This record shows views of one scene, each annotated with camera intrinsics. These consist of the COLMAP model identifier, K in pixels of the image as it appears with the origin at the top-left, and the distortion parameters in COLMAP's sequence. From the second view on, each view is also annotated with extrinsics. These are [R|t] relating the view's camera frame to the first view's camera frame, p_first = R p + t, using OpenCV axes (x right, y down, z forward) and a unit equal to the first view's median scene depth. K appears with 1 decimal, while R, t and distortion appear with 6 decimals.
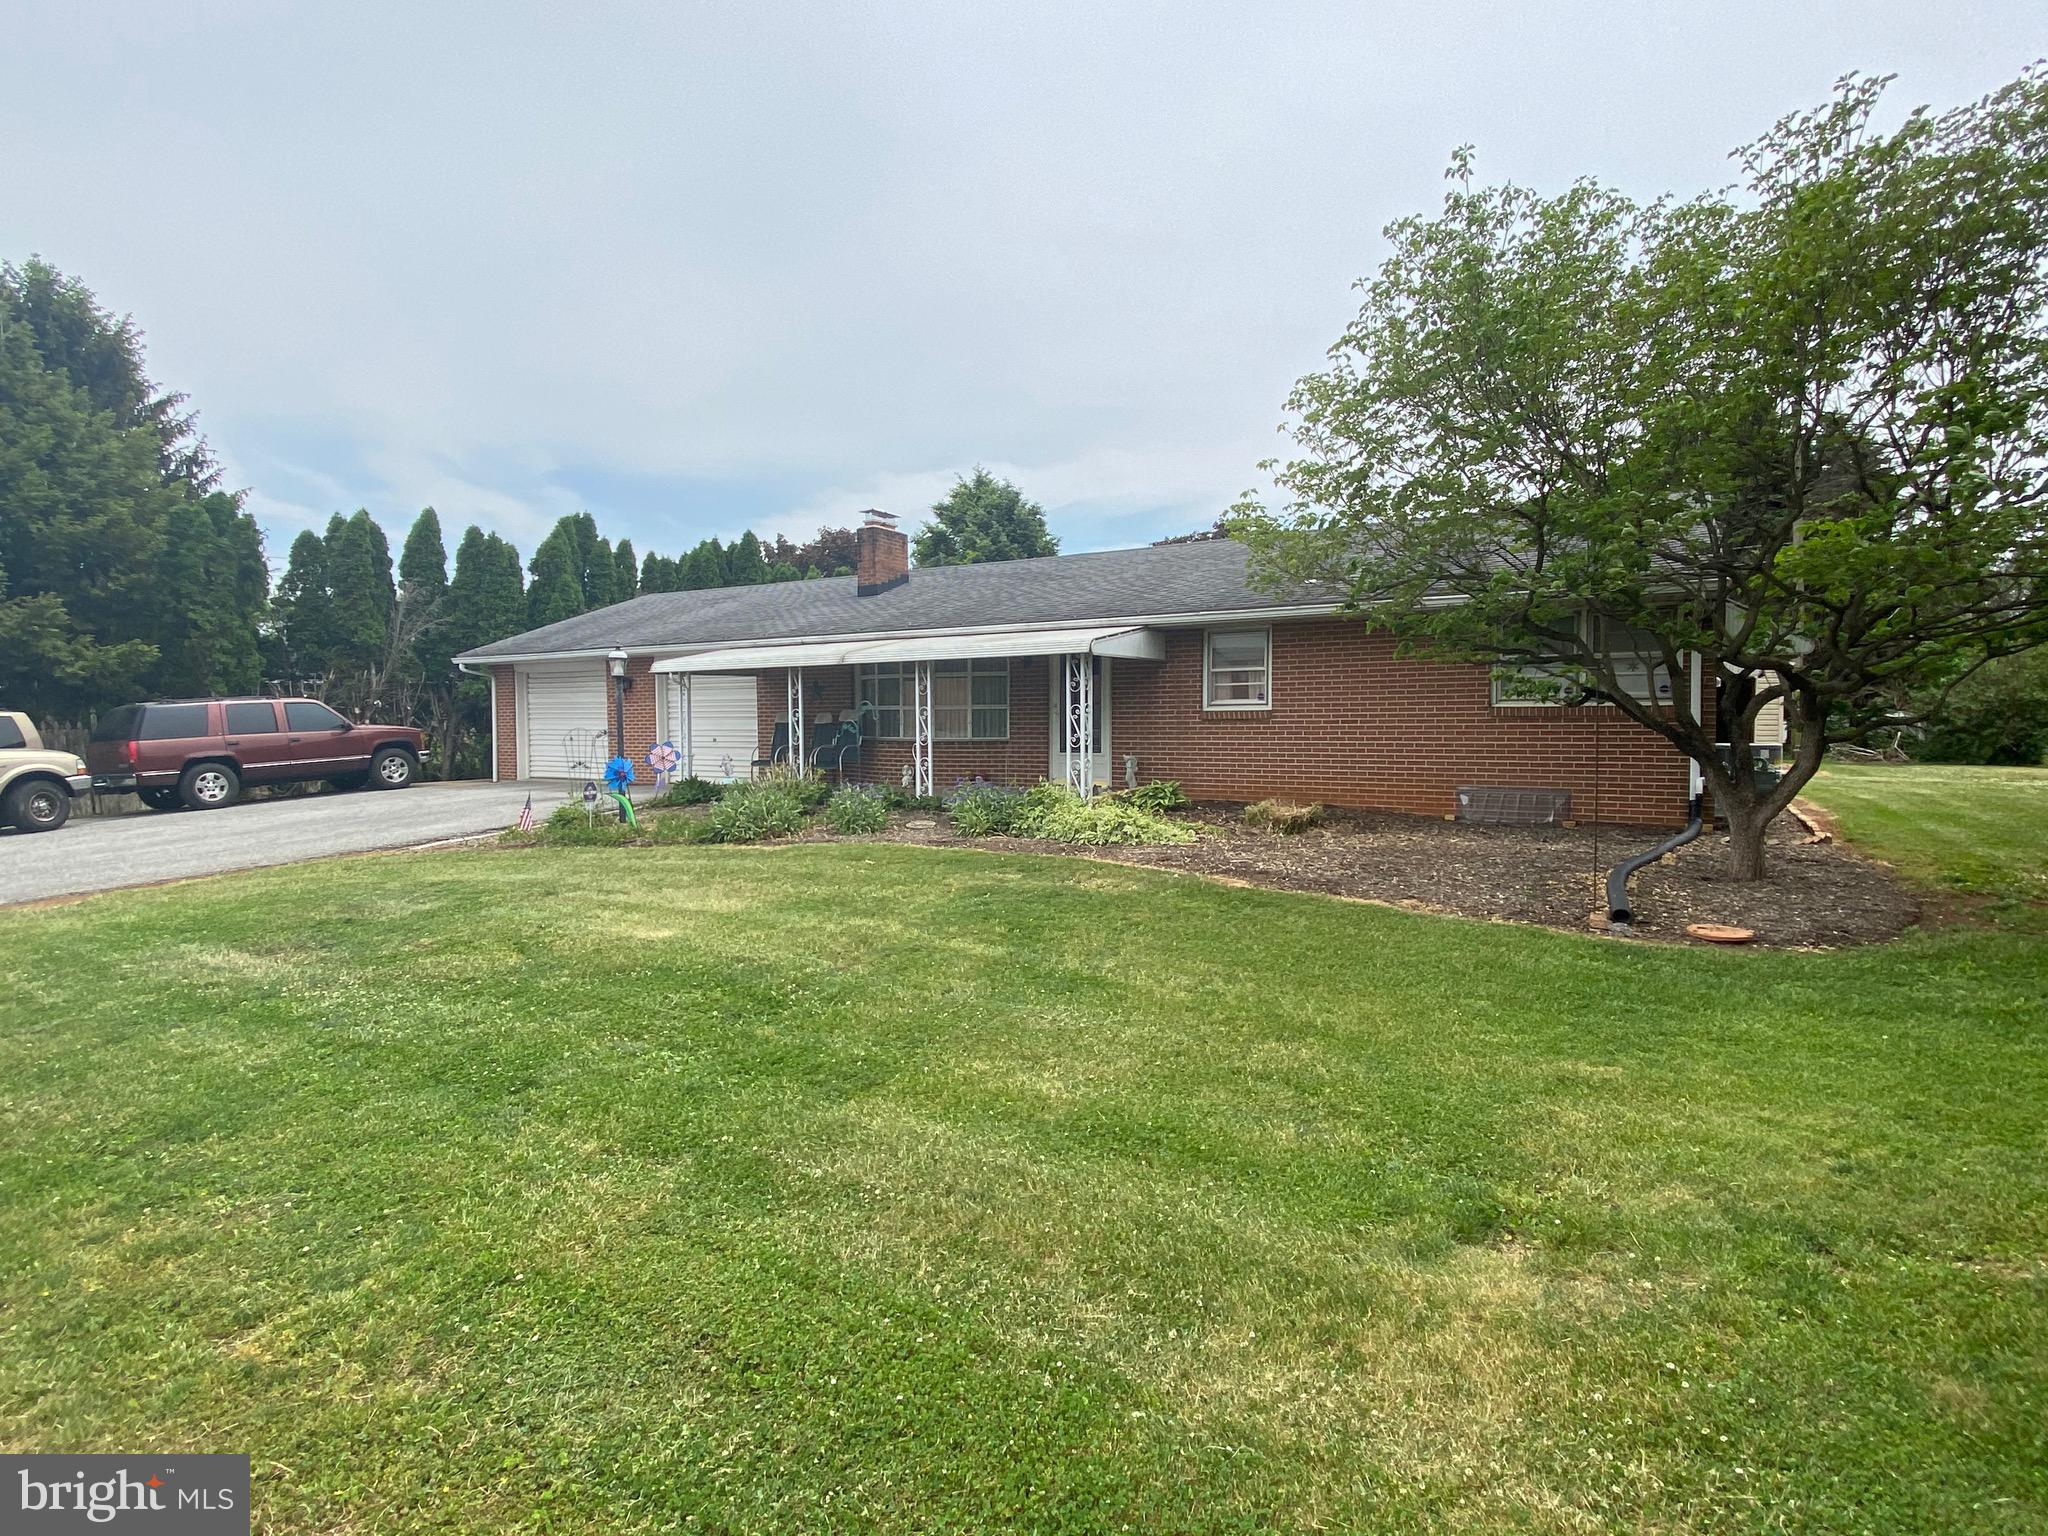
lens RADIAL K [[1028.1, 0, 1030.1], [0, 1028.1, 766.5], [0, 0, 1]] dist [0.028576, -0.000003]
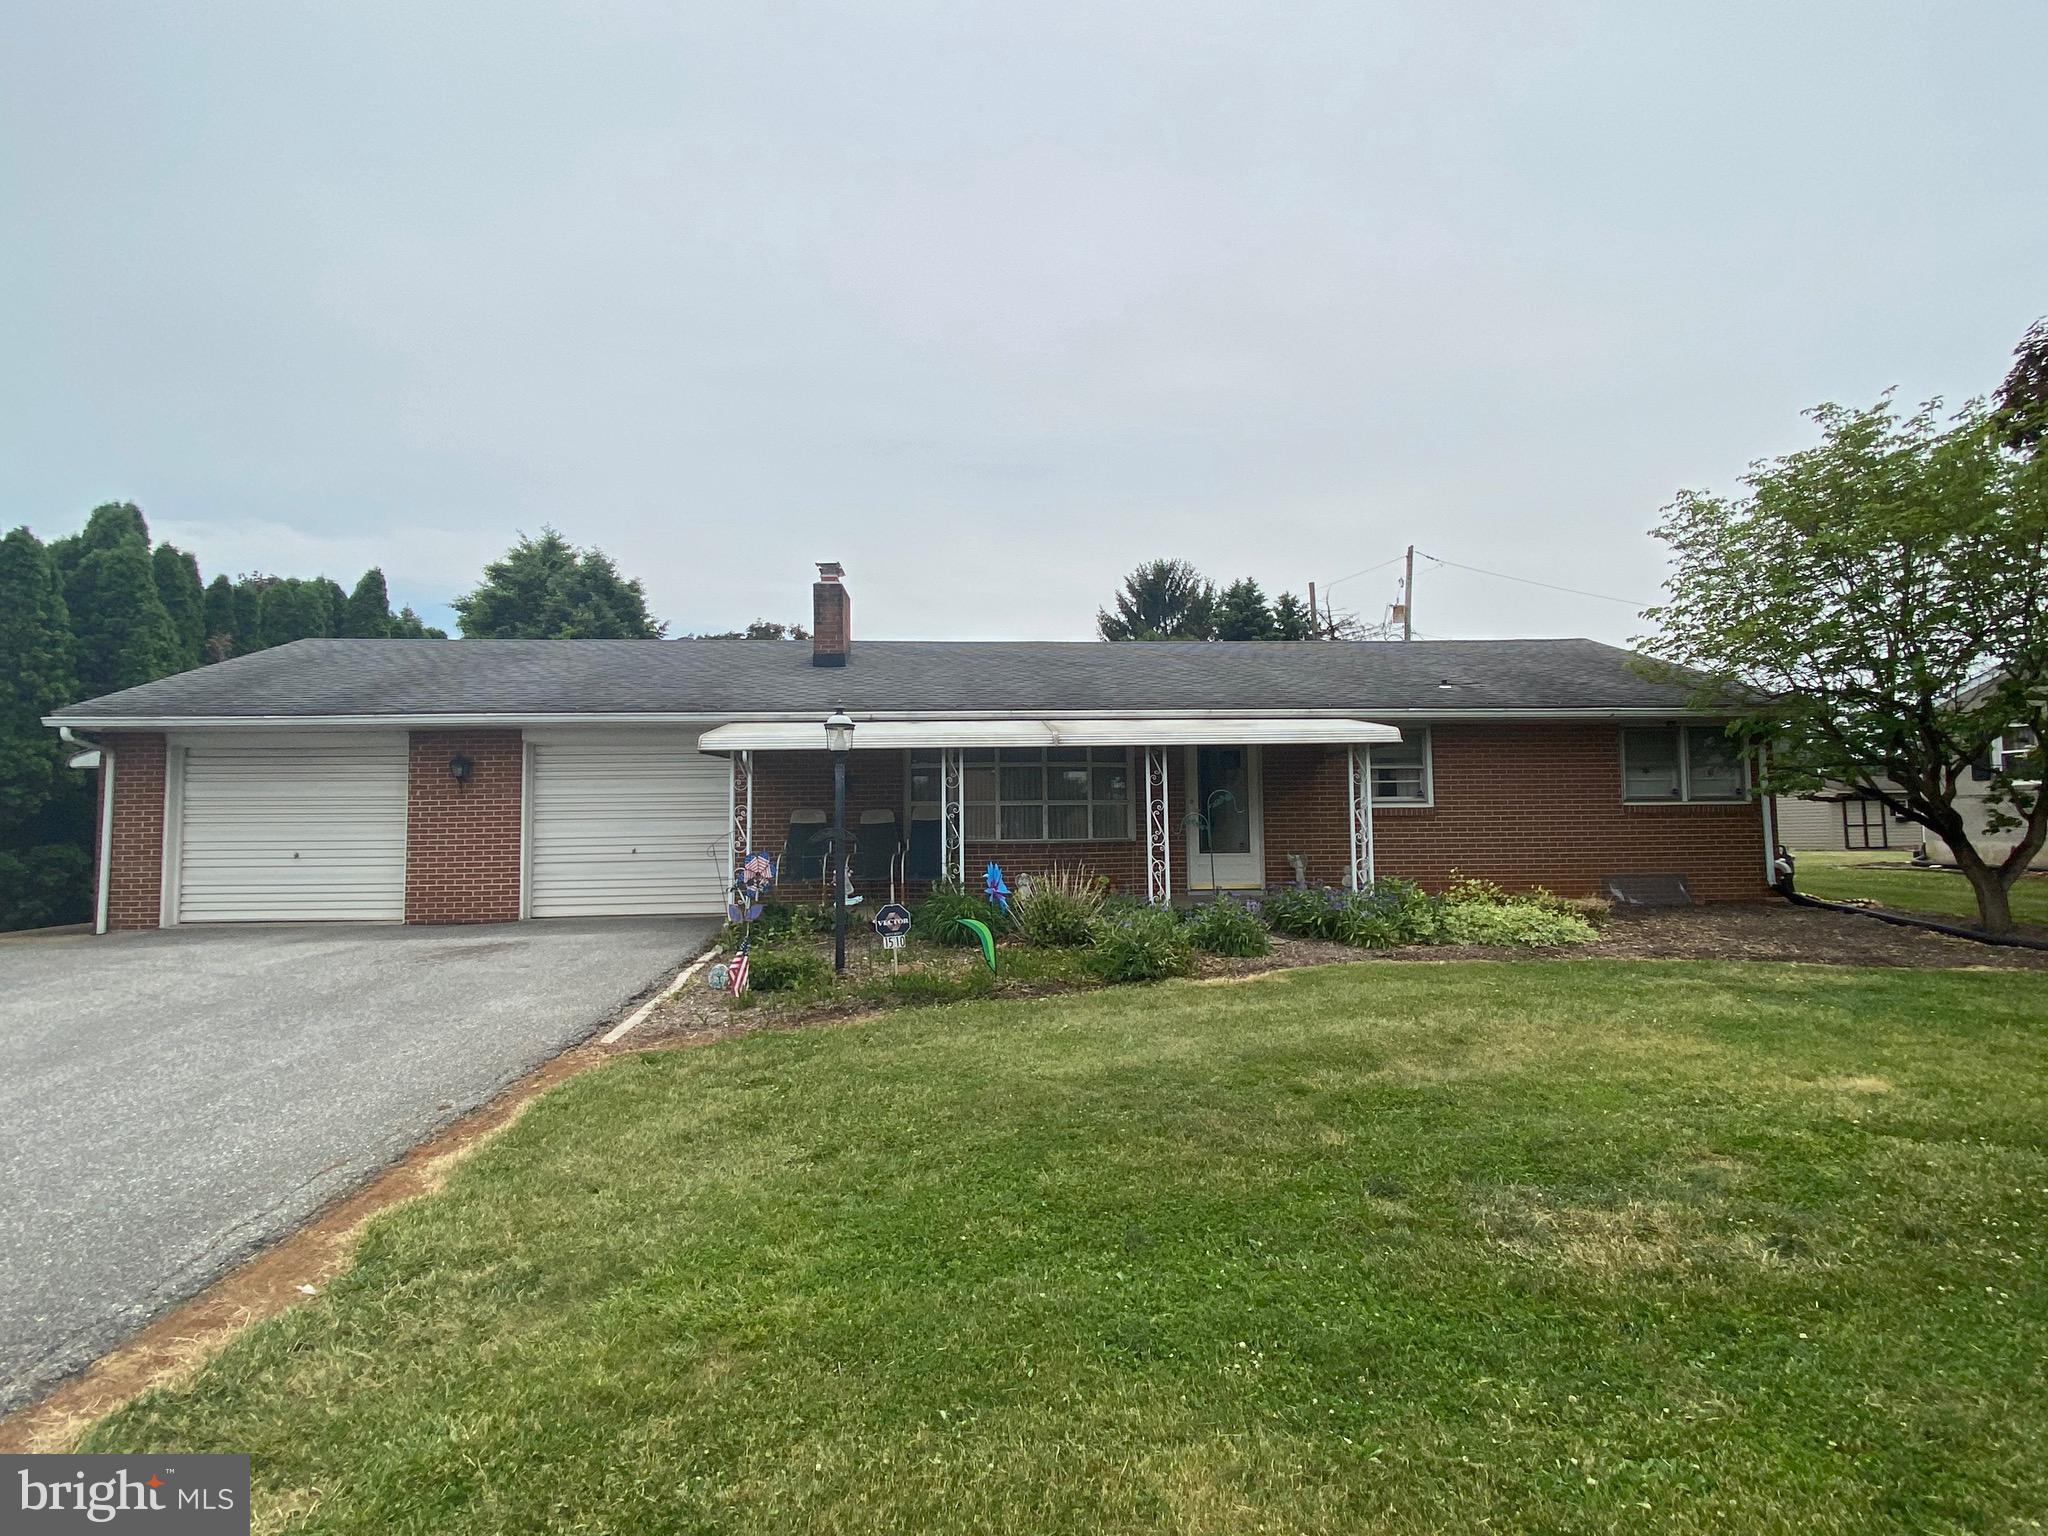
lens RADIAL K [[1028.1, 0, 1025.1], [0, 1028.1, 759.8], [0, 0, 1]] dist [0.028576, -0.000003]
pose [[0.837316, 0.029526, 0.545921, -0.442626], [0.031179, 0.994337, -0.101599, -0.005746], [-0.545829, 0.102092, 0.831654, 0.239379]]
